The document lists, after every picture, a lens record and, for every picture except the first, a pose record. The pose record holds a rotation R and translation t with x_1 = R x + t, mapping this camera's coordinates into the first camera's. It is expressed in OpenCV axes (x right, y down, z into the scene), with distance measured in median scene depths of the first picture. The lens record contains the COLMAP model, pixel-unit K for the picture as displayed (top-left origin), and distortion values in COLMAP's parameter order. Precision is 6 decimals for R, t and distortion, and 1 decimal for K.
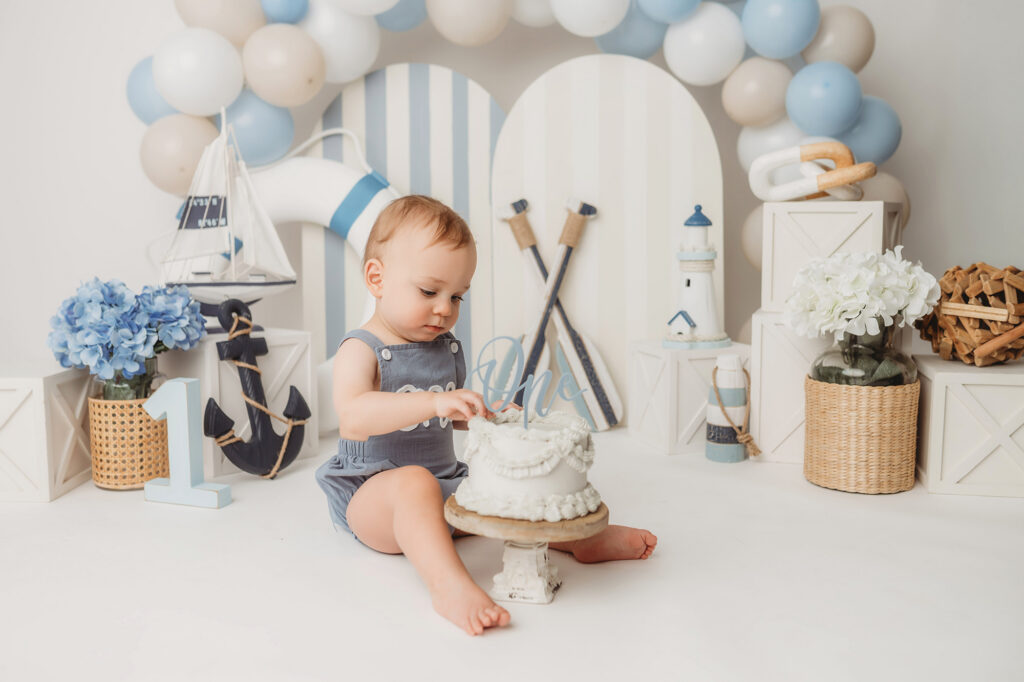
lens RADIAL K [[1011.2, 0, 512.0], [0, 1011.2, 341.0], [0, 0, 1]] dist [-0.022319, 0.011548]
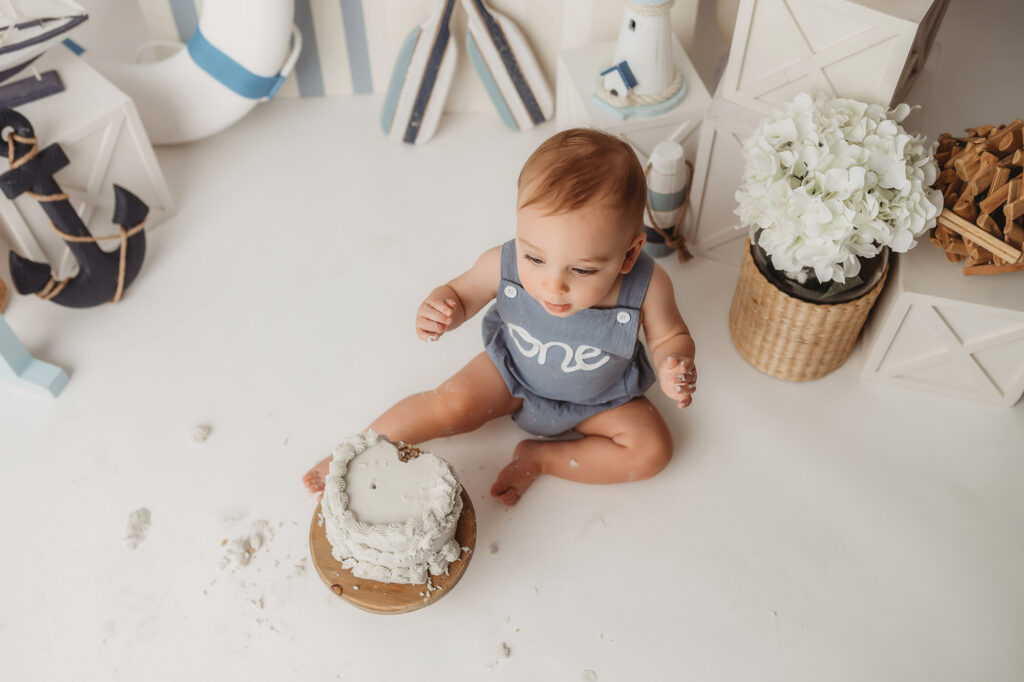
lens RADIAL K [[993.5, 0, 515.0], [0, 993.5, 343.3], [0, 0, 1]] dist [-0.024616, 0.022991]
pose [[0.999045, 0.027679, -0.033819, 0.141634], [0.006502, 0.671095, 0.741343, -0.492418], [0.043215, -0.740854, 0.670274, 0.425787]]
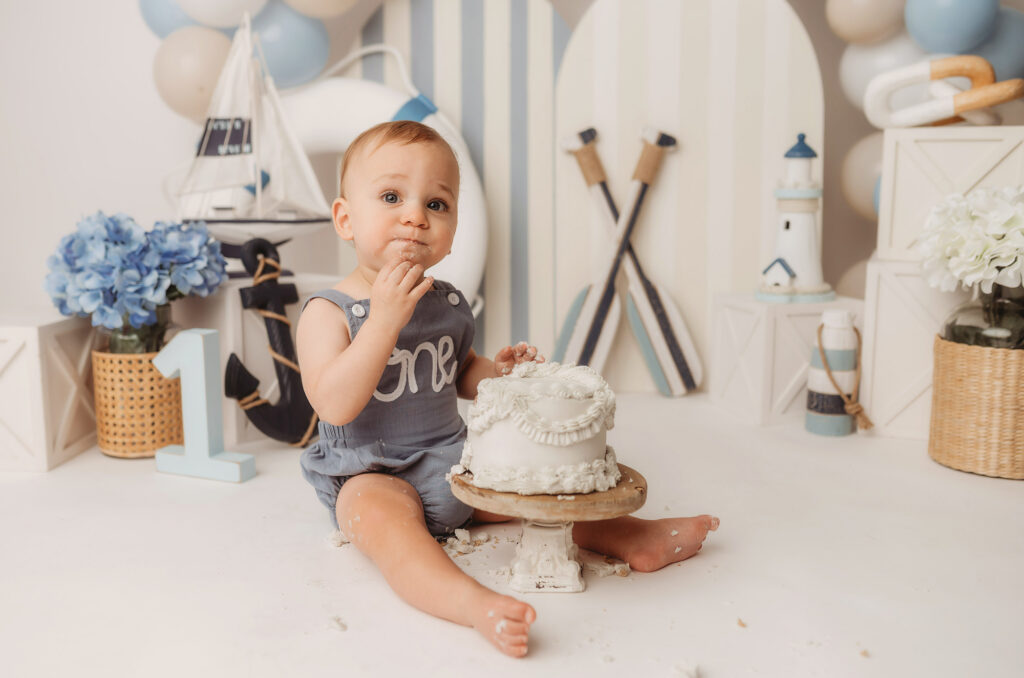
lens RADIAL K [[1023.4, 0, 503.0], [0, 1023.4, 352.1], [0, 0, 1]] dist [-0.023916, 0.006023]
pose [[0.999061, 0.013569, -0.041138, -0.033435], [-0.011301, 0.998430, 0.054856, 0.005560], [0.041818, -0.054339, 0.997646, 0.144334]]
